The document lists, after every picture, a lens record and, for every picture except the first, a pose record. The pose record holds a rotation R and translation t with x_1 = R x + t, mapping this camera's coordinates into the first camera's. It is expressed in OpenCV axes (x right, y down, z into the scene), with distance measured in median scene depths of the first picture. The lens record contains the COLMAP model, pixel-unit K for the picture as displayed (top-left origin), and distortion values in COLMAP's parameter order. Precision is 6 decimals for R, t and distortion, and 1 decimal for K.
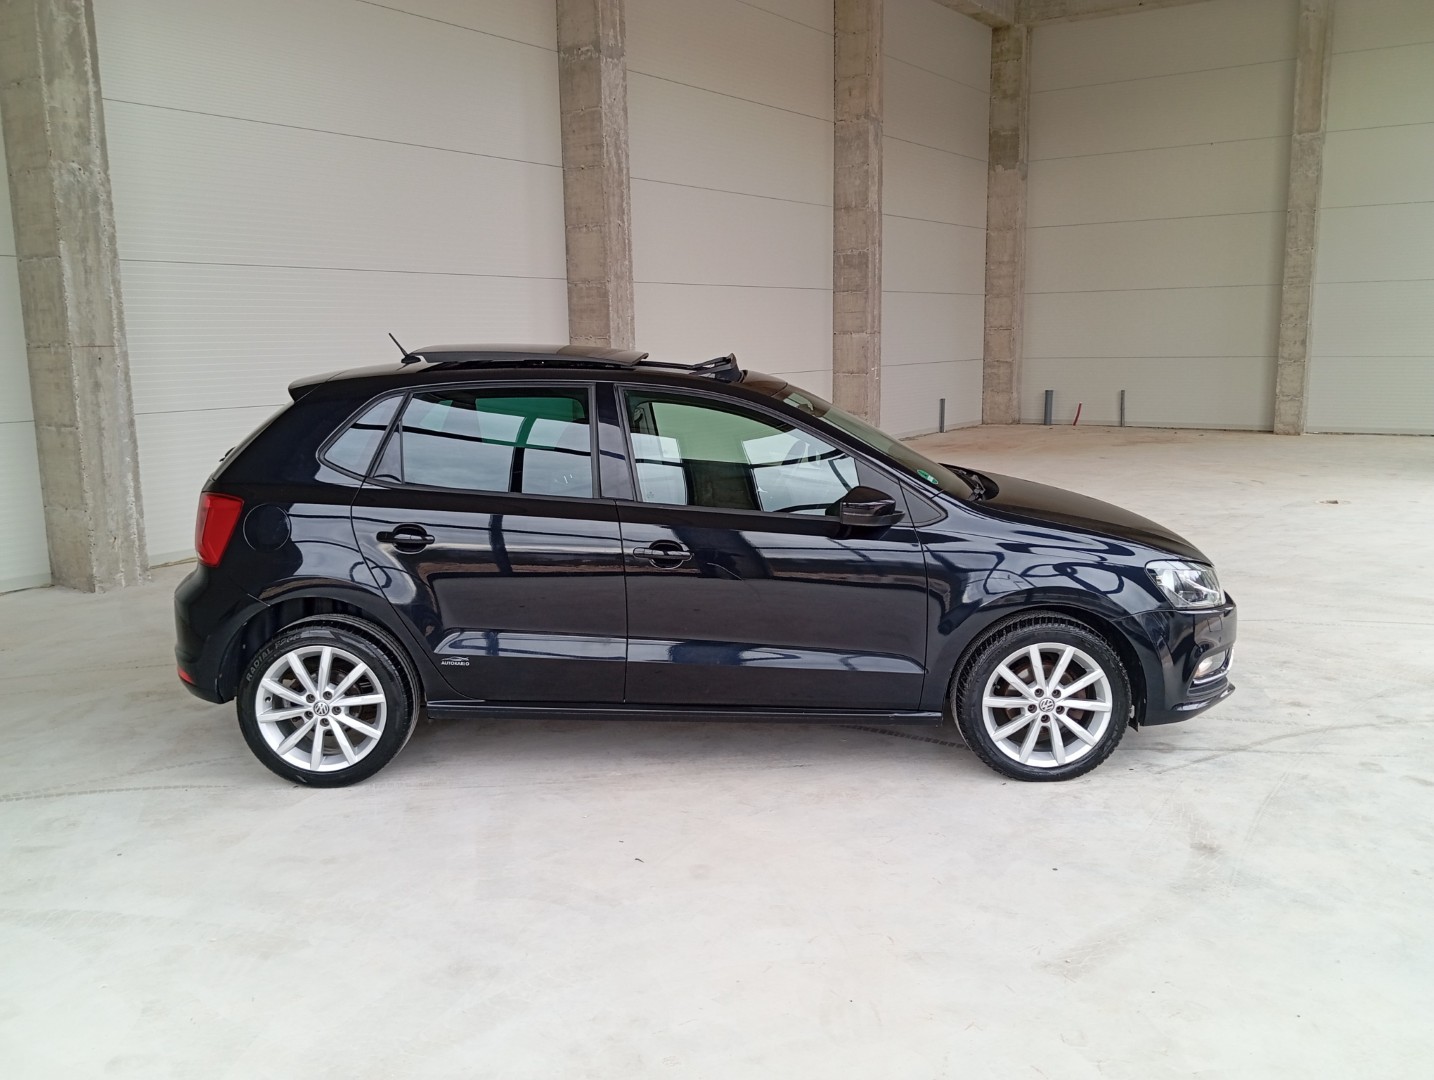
lens RADIAL K [[1229.8, 0, 713.8], [0, 1229.8, 543.3], [0, 0, 1]] dist [0.049669, -0.066652]
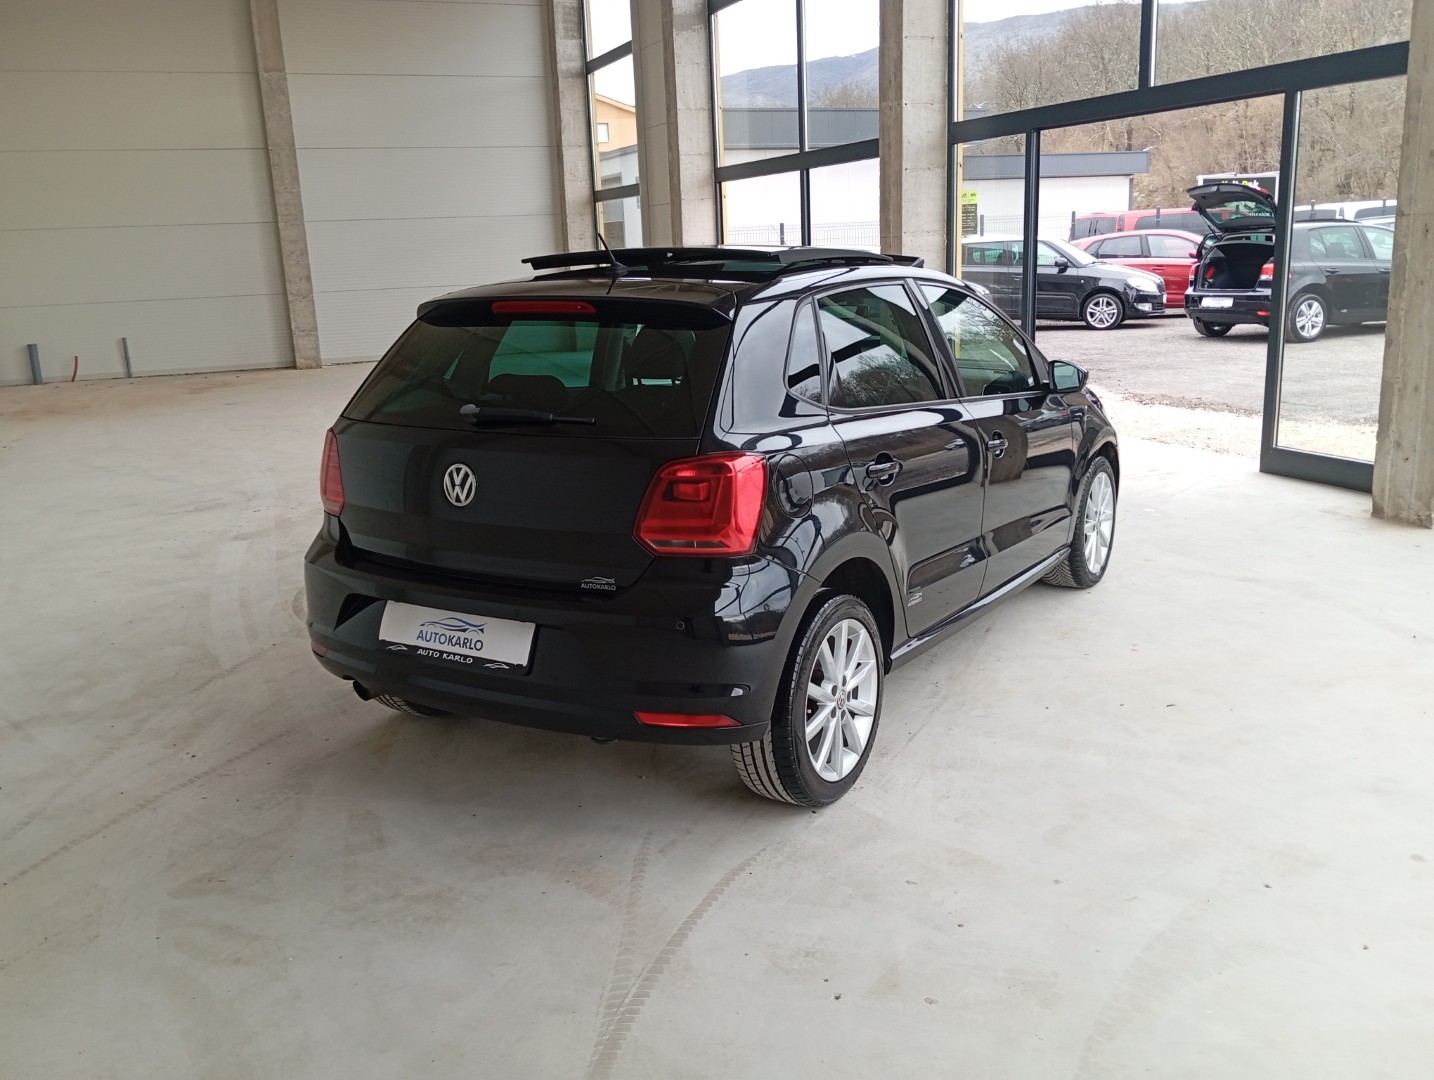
lens RADIAL K [[1208.4, 0, 760.1], [0, 1208.4, 539.3], [0, 0, 1]] dist [0.057881, -0.065858]
pose [[0.538608, -0.207810, 0.816527, -0.205146], [0.175359, 0.975533, 0.132606, -0.017368], [-0.824106, 0.071763, 0.561872, 0.126453]]
